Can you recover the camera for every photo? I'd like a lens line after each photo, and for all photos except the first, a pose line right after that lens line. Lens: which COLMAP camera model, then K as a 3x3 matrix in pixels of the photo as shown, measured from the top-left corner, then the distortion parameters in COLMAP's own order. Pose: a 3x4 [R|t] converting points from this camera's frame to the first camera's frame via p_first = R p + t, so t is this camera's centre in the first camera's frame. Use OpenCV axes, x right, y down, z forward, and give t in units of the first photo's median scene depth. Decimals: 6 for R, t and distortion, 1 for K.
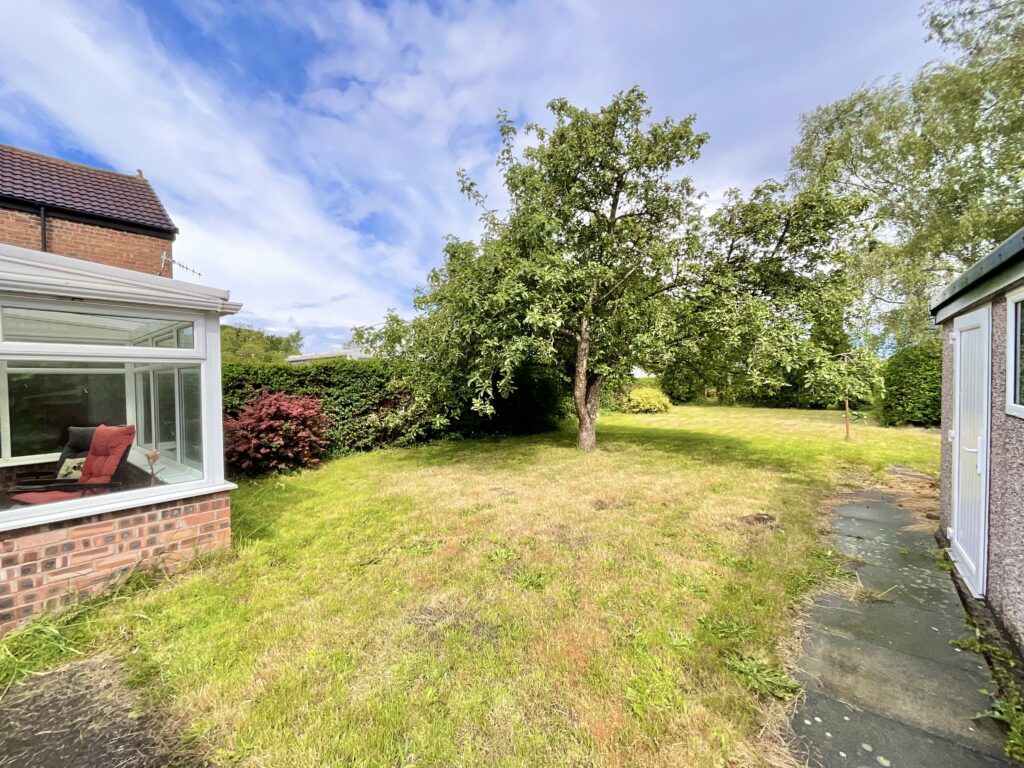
lens RADIAL K [[416.3, 0, 512.0], [0, 416.3, 384.0], [0, 0, 1]] dist [-0.000230, -0.000156]
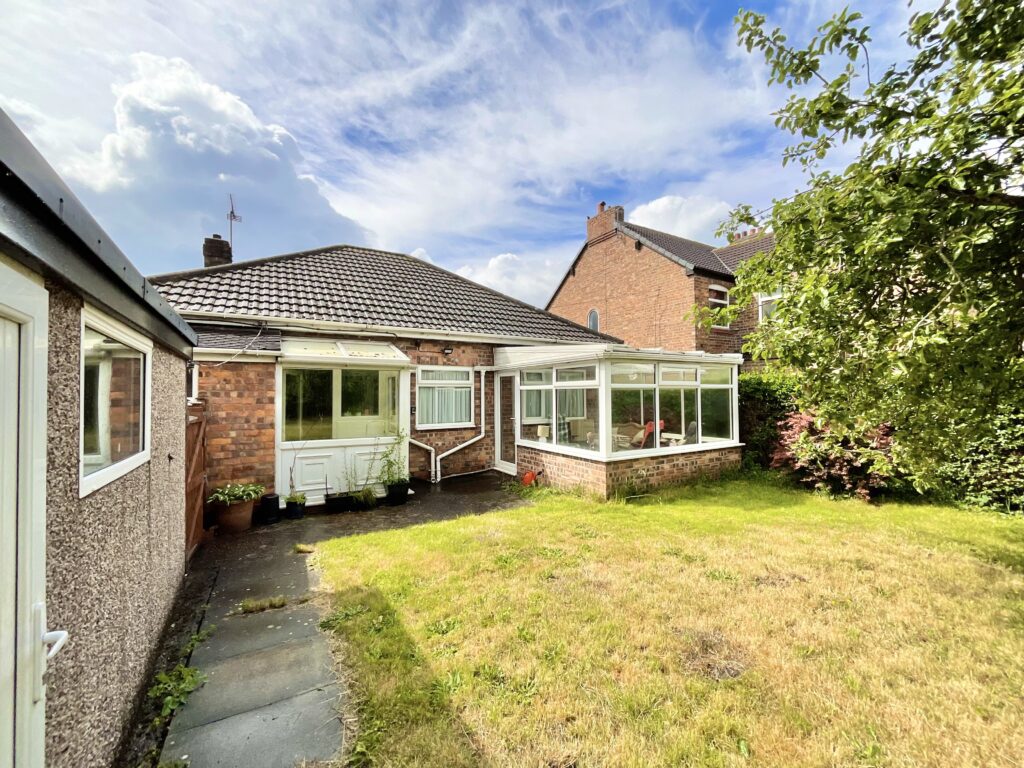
lens RADIAL K [[416.3, 0, 512.0], [0, 416.3, 384.0], [0, 0, 1]] dist [-0.000230, -0.000156]
pose [[-0.346111, -0.008510, -0.938155, 0.837793], [0.001655, 0.999952, -0.009681, -0.037650], [0.938192, -0.004904, -0.346080, 0.991584]]
